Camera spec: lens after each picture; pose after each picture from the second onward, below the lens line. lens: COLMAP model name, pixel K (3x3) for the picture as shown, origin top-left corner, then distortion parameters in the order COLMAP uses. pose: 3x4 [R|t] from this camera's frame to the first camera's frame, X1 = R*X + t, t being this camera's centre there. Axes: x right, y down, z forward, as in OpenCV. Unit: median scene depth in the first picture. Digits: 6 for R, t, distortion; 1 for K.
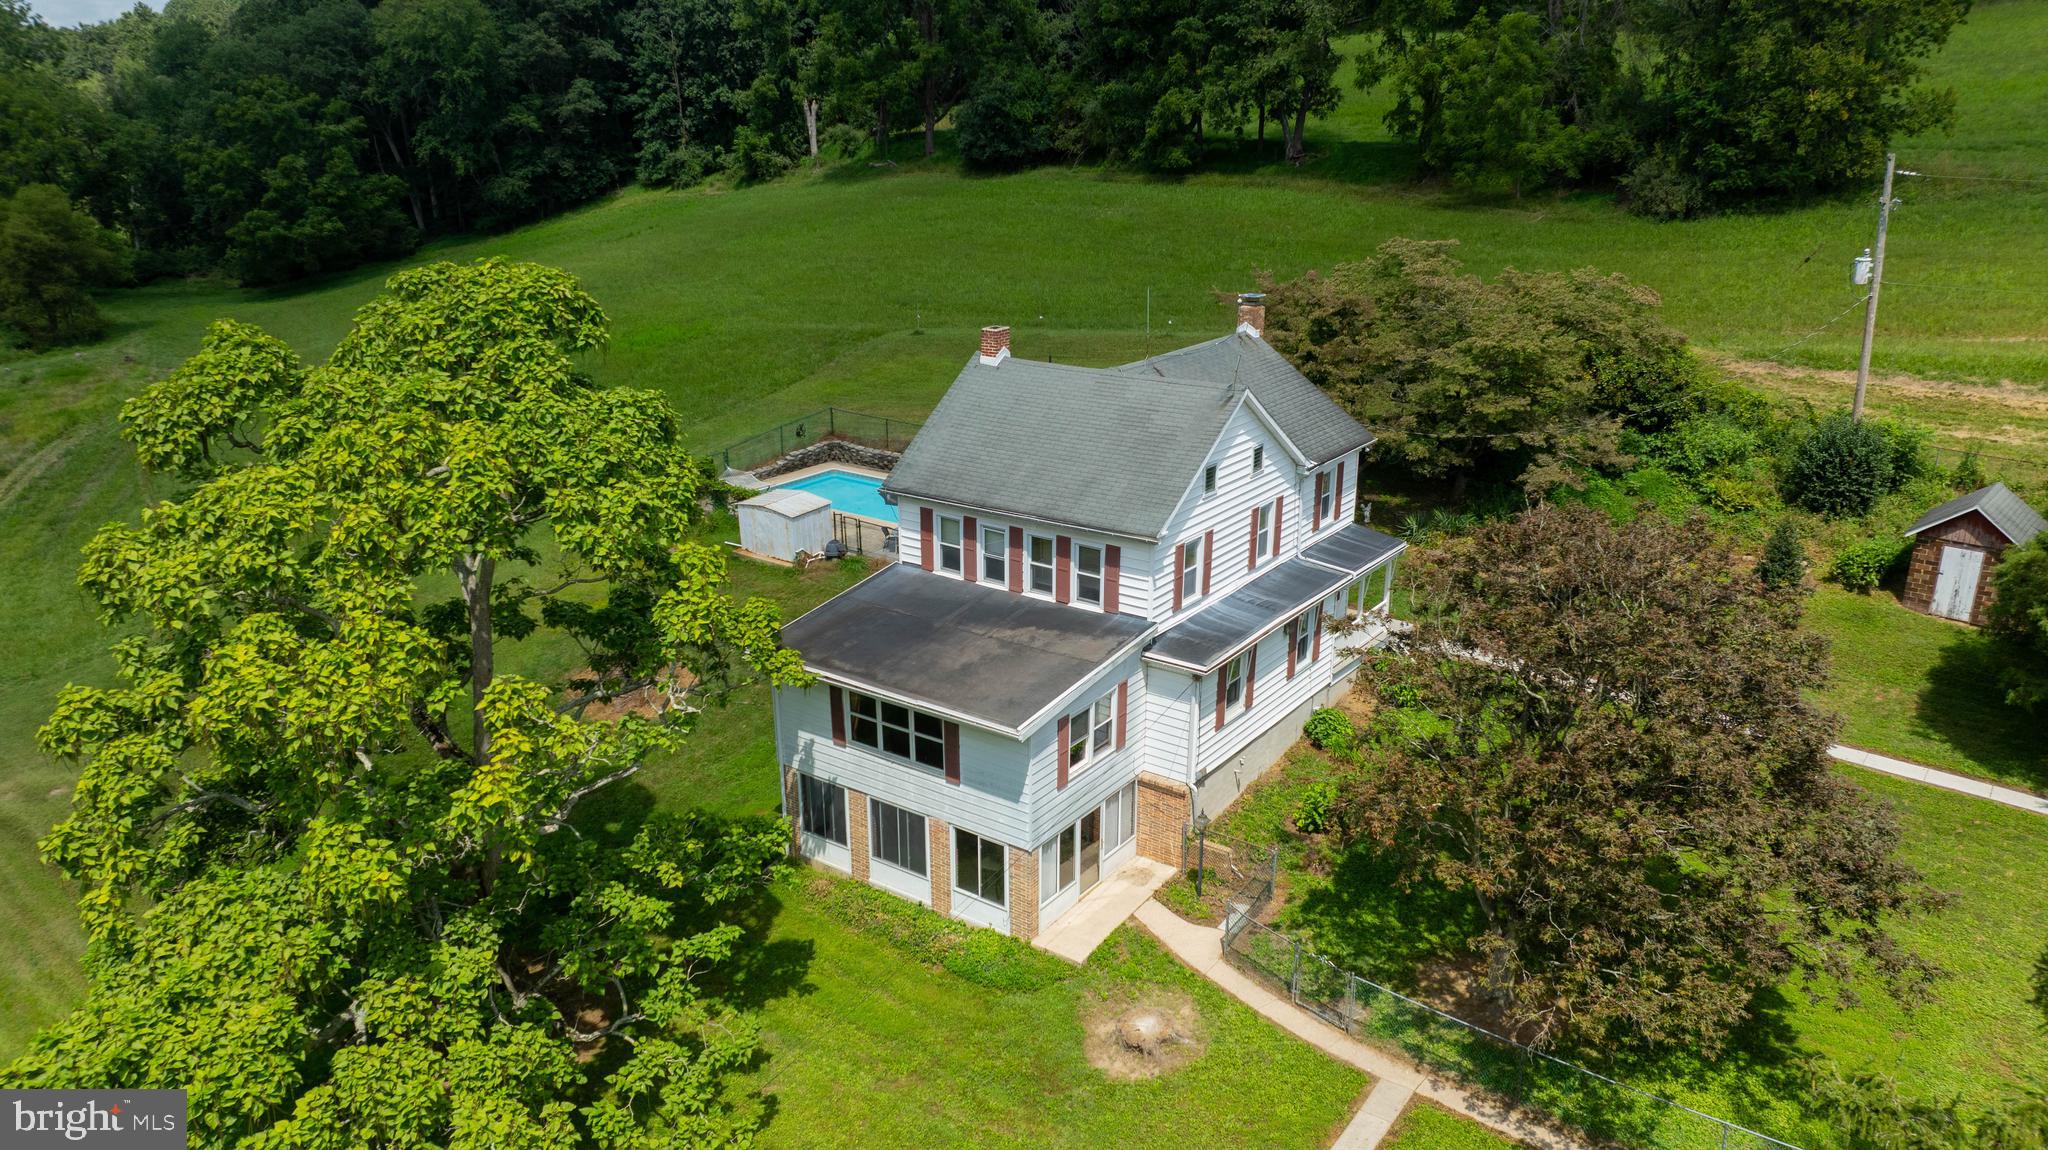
lens RADIAL K [[1439.2, 0, 1029.8], [0, 1439.2, 575.3], [0, 0, 1]] dist [-0.023571, 0.005626]
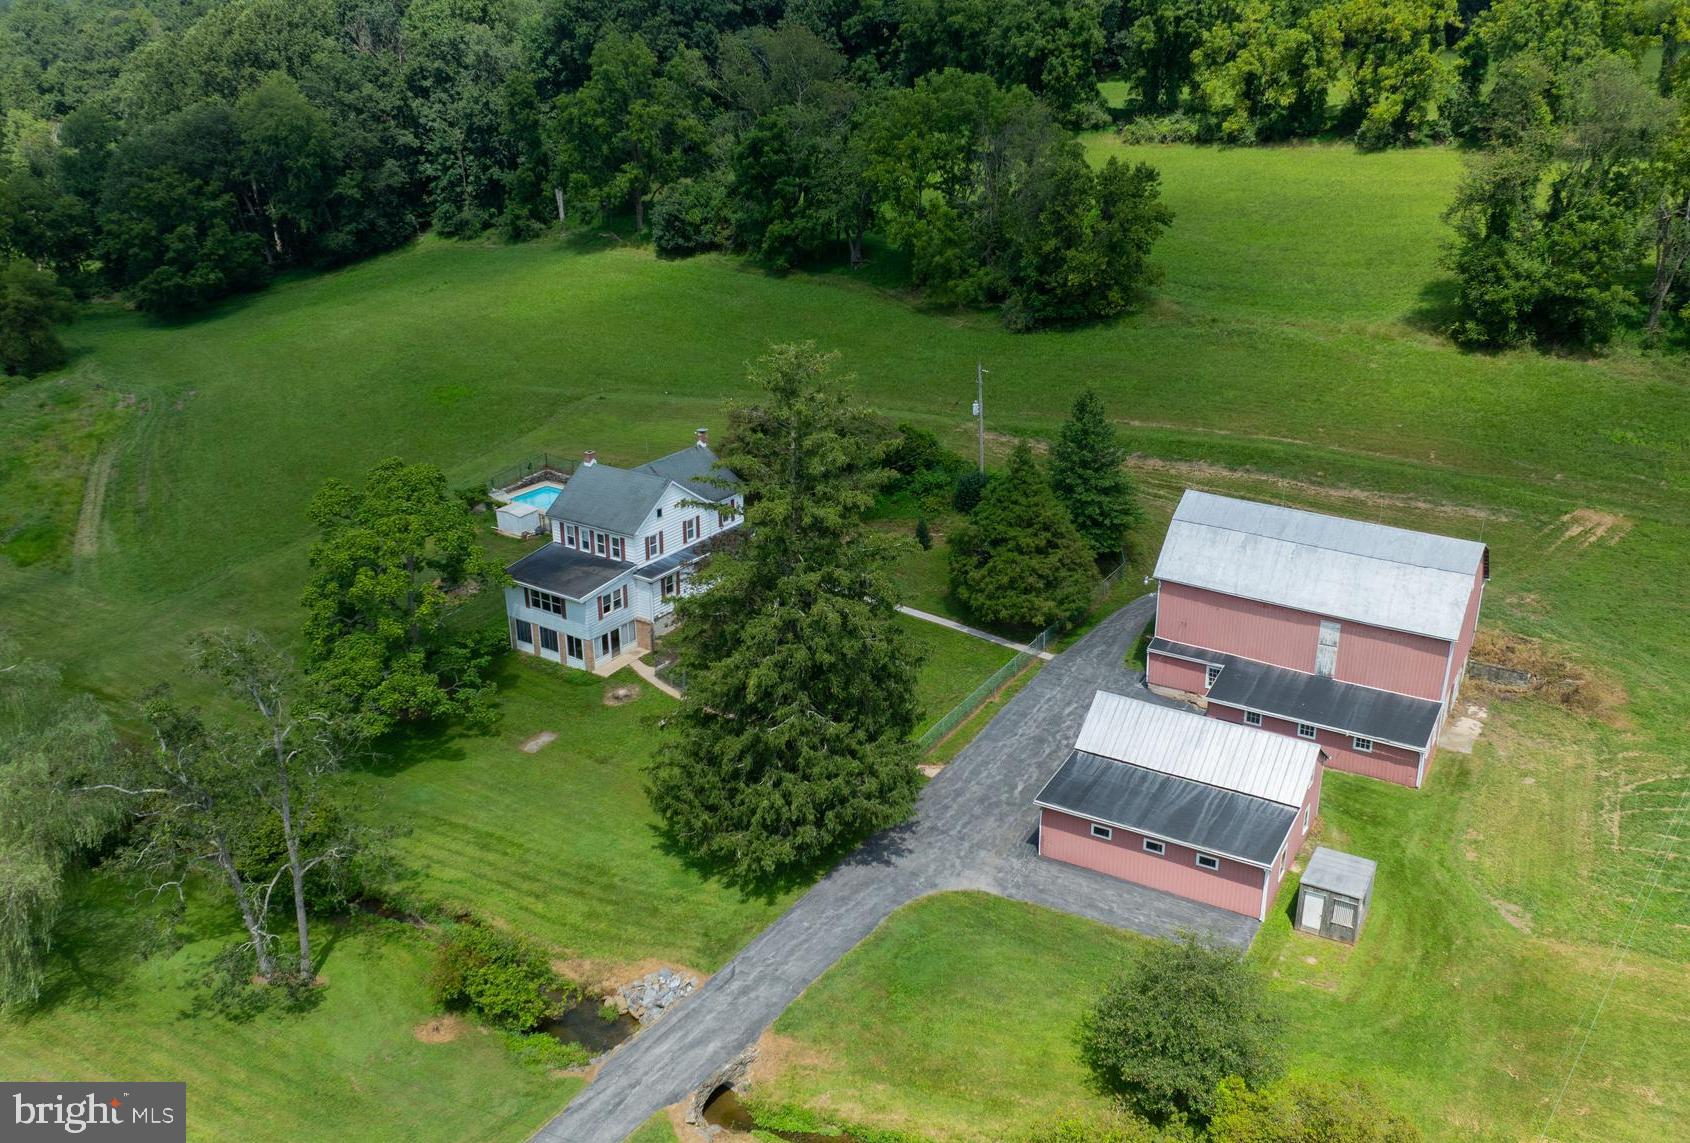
lens RADIAL K [[1440.2, 0, 873.6], [0, 1440.2, 572.9], [0, 0, 1]] dist [-0.003364, -0.058444]
pose [[0.999424, -0.009573, 0.032558, 0.457096], [0.007871, 0.998615, 0.052030, -0.094309], [-0.033011, -0.051744, 0.998115, -1.859677]]
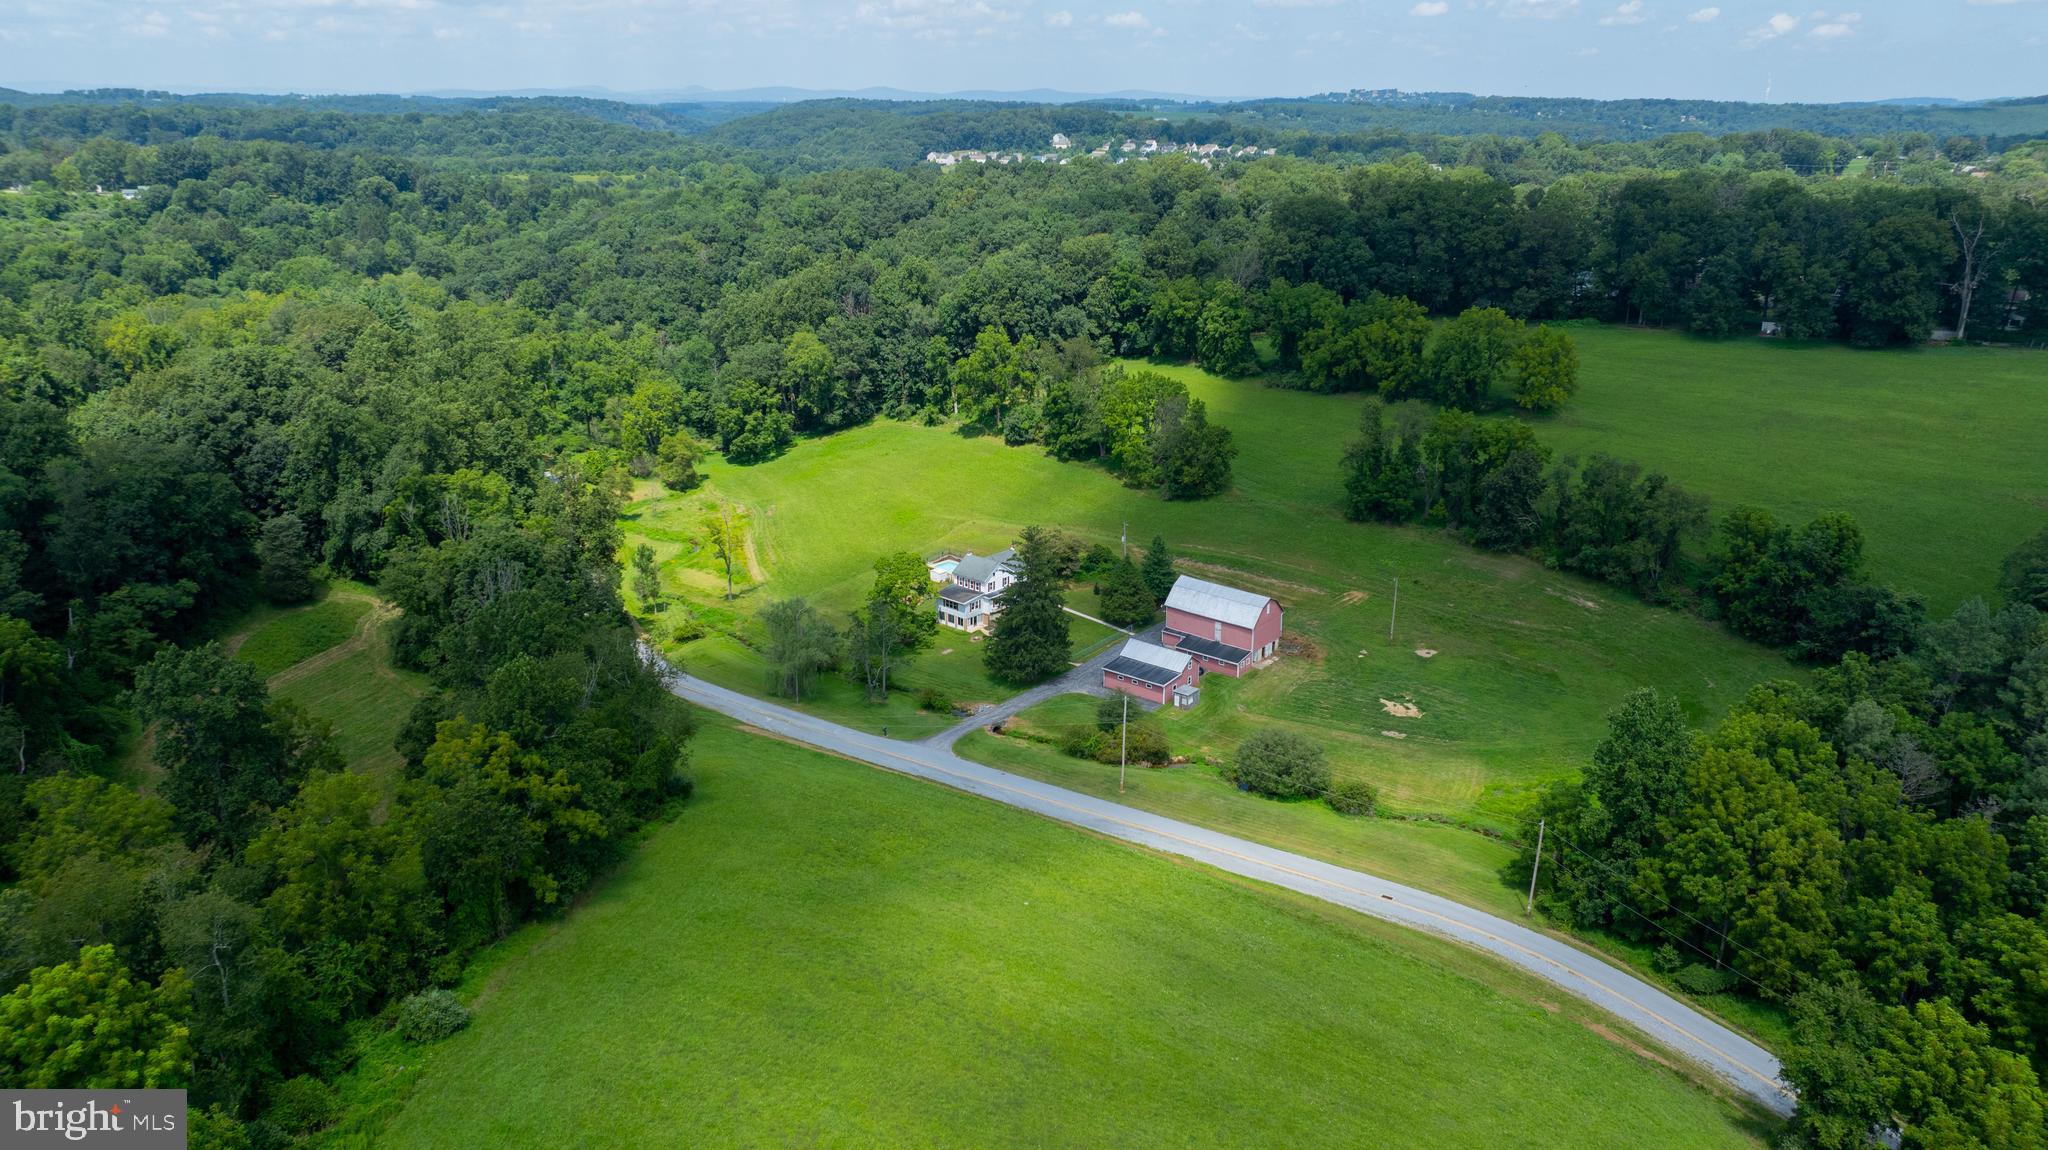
lens RADIAL K [[1439.2, 0, 1029.8], [0, 1439.2, 575.3], [0, 0, 1]] dist [-0.023571, 0.005626]
pose [[0.993791, 0.041824, -0.103107, 1.110331], [-0.042018, 0.999117, 0.000285, -0.072728], [0.103028, 0.004049, 0.994670, -6.621778]]
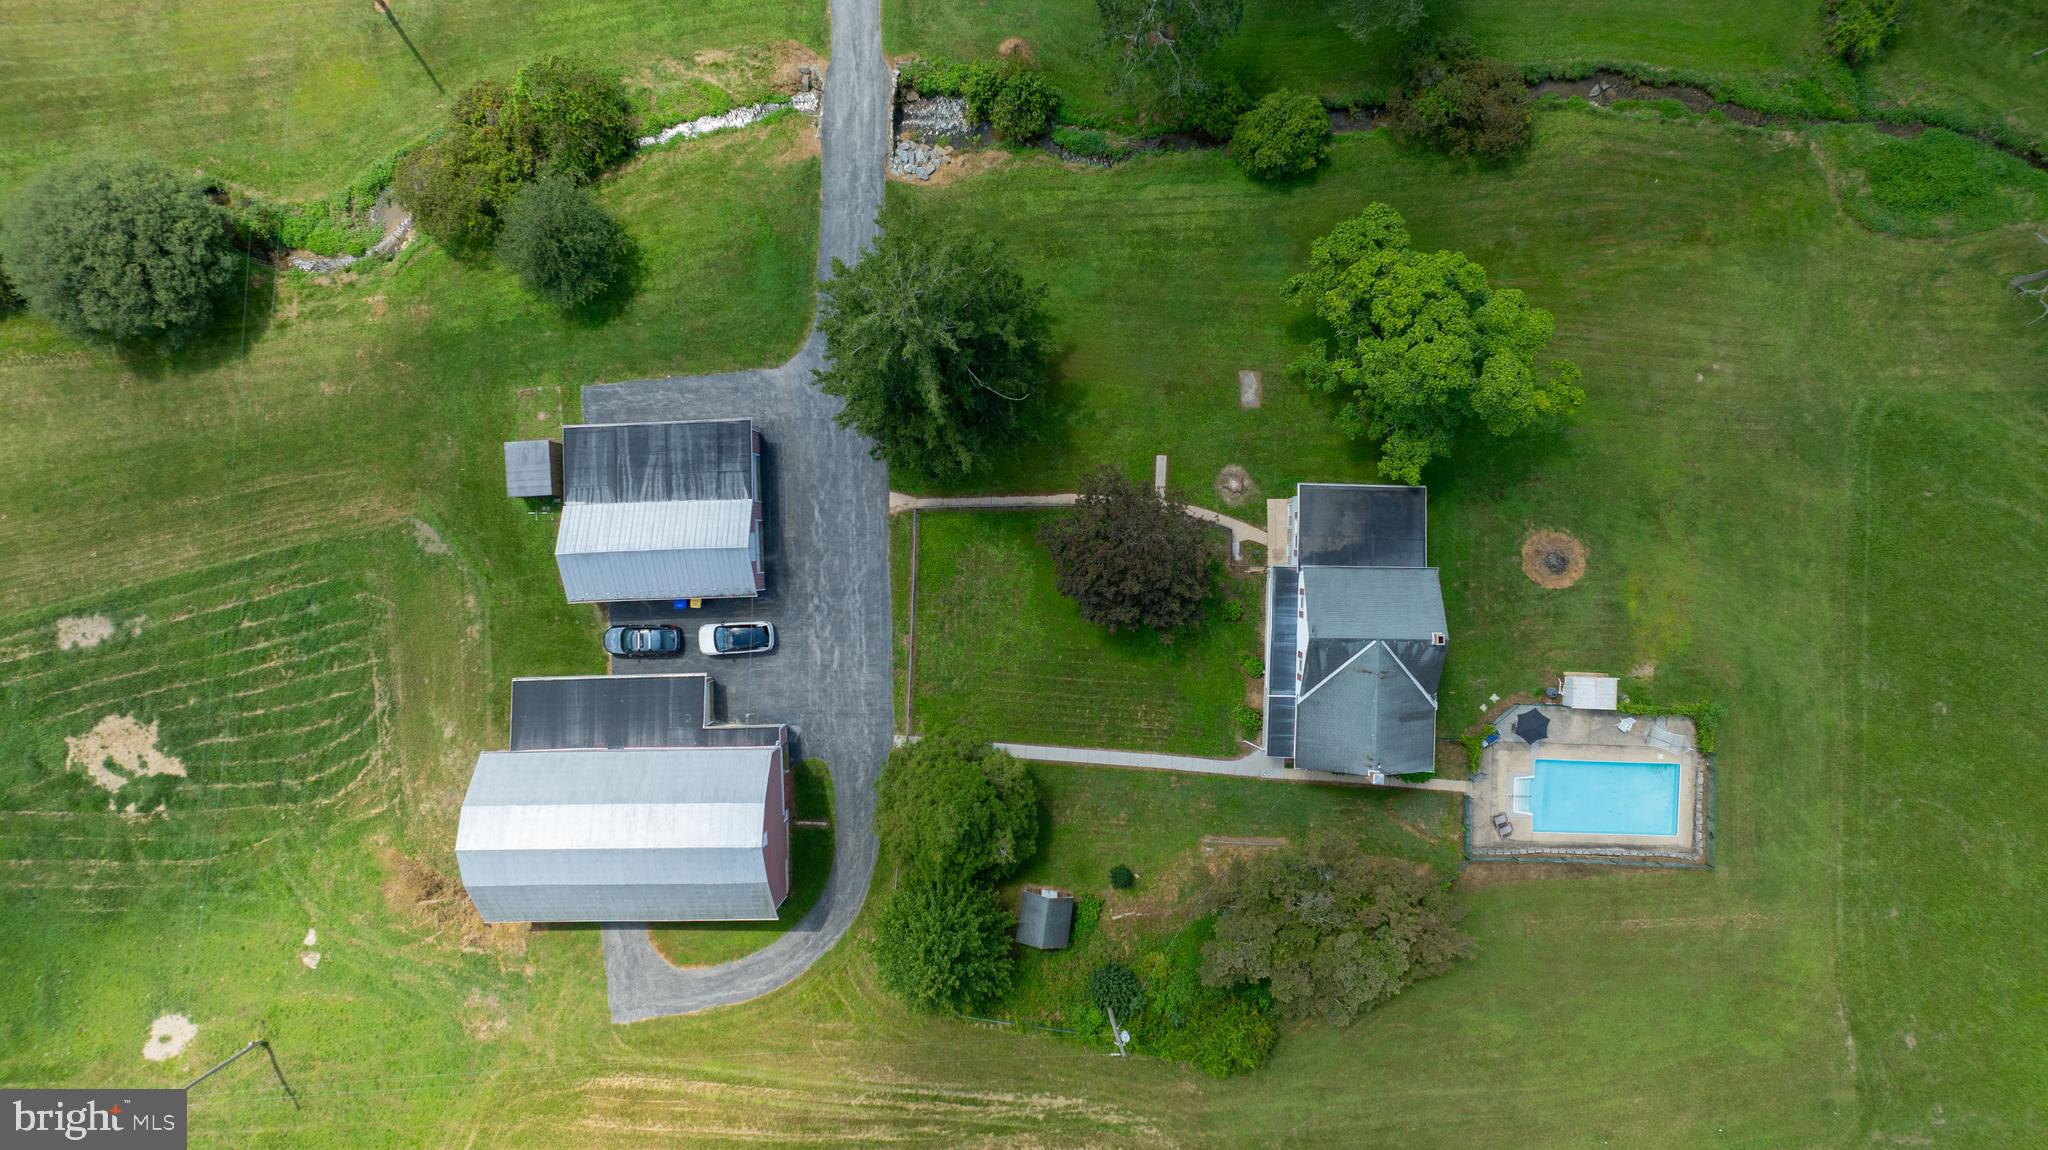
lens RADIAL K [[1439.2, 0, 1029.8], [0, 1439.2, 575.3], [0, 0, 1]] dist [-0.023571, 0.005626]
pose [[-0.828722, 0.559461, 0.014927, 0.454354], [-0.176298, -0.286275, 0.941789, -2.341774], [0.531167, 0.777849, 0.335874, -0.155975]]
